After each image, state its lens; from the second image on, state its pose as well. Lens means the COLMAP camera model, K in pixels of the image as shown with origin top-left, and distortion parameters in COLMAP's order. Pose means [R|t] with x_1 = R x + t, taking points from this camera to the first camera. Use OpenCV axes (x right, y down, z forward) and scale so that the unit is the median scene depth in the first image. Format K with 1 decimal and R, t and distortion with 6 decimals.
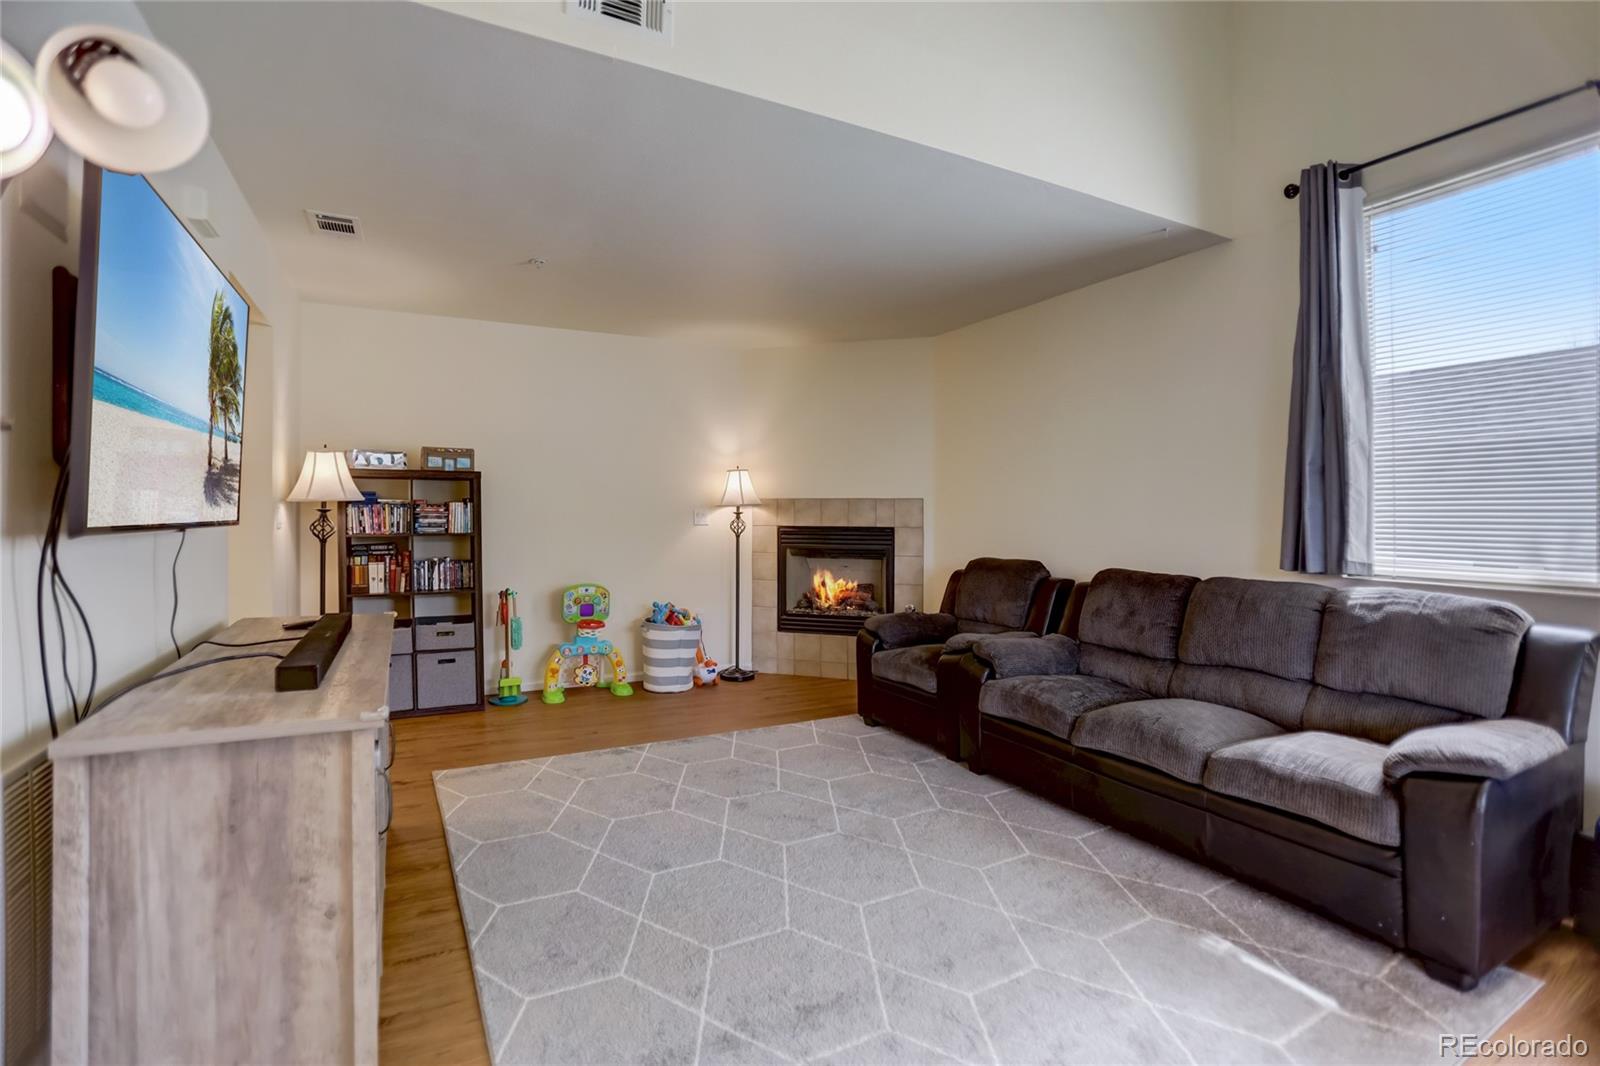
lens RADIAL K [[742.5, 0, 803.3], [0, 742.5, 526.9], [0, 0, 1]] dist [-0.053519, 0.012704]
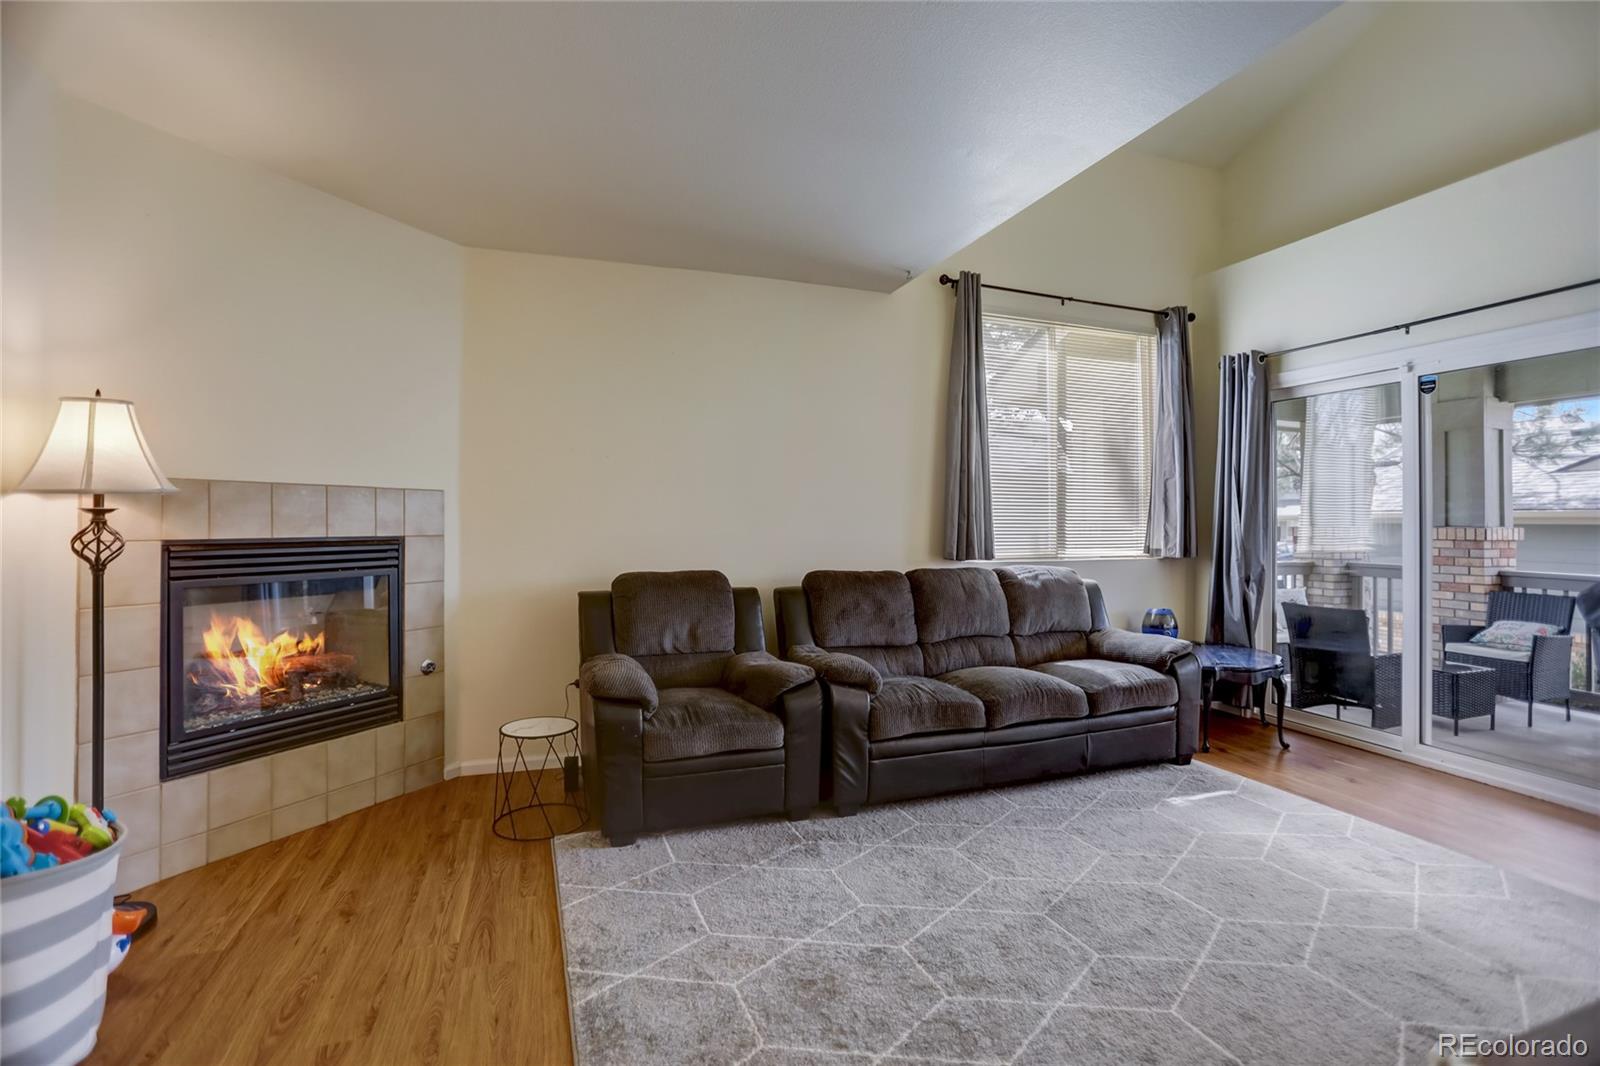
lens RADIAL K [[742.5, 0, 794.7], [0, 742.5, 519.1], [0, 0, 1]] dist [-0.053519, 0.012704]
pose [[0.152633, -0.005723, 0.988266, -0.411693], [0.006601, 0.999967, 0.004771, -0.014032], [-0.988261, 0.005796, 0.152665, 0.596858]]
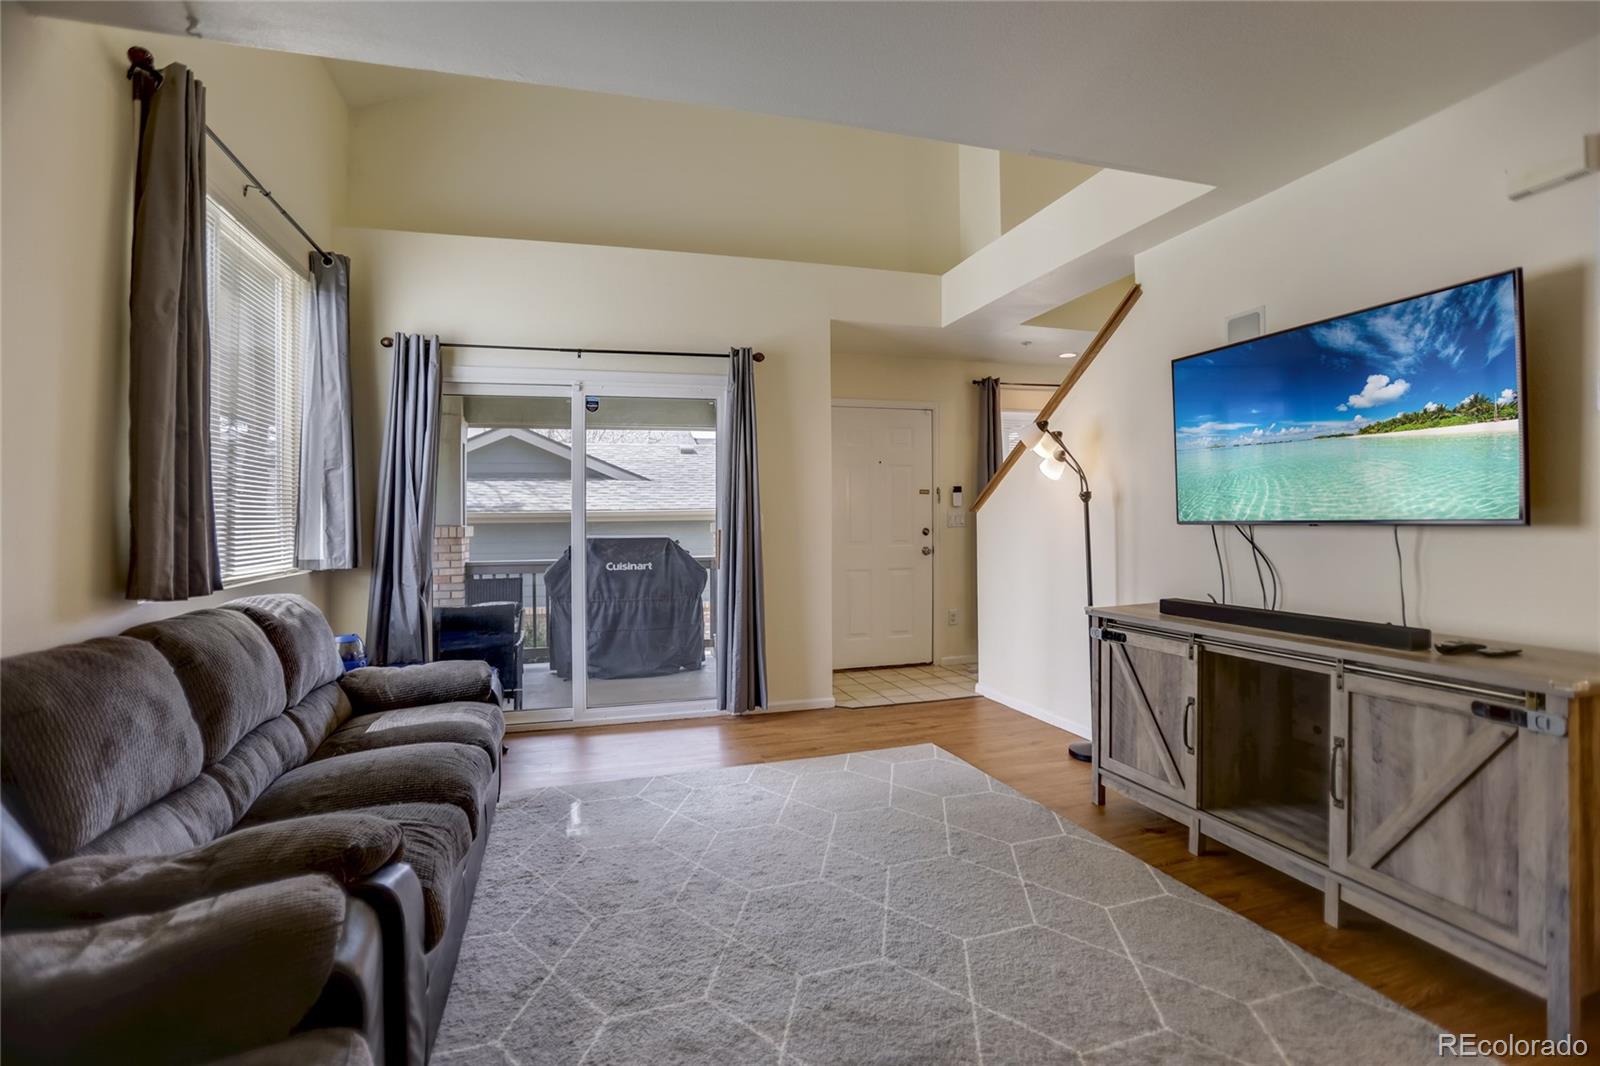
lens RADIAL K [[742.5, 0, 785.6], [0, 742.5, 521.9], [0, 0, 1]] dist [-0.053519, 0.012704]
pose [[-0.980784, 0.003999, 0.195054, -0.037119], [0.007164, 0.999854, 0.015526, -0.013400], [-0.194963, 0.016625, -0.980670, 0.873131]]
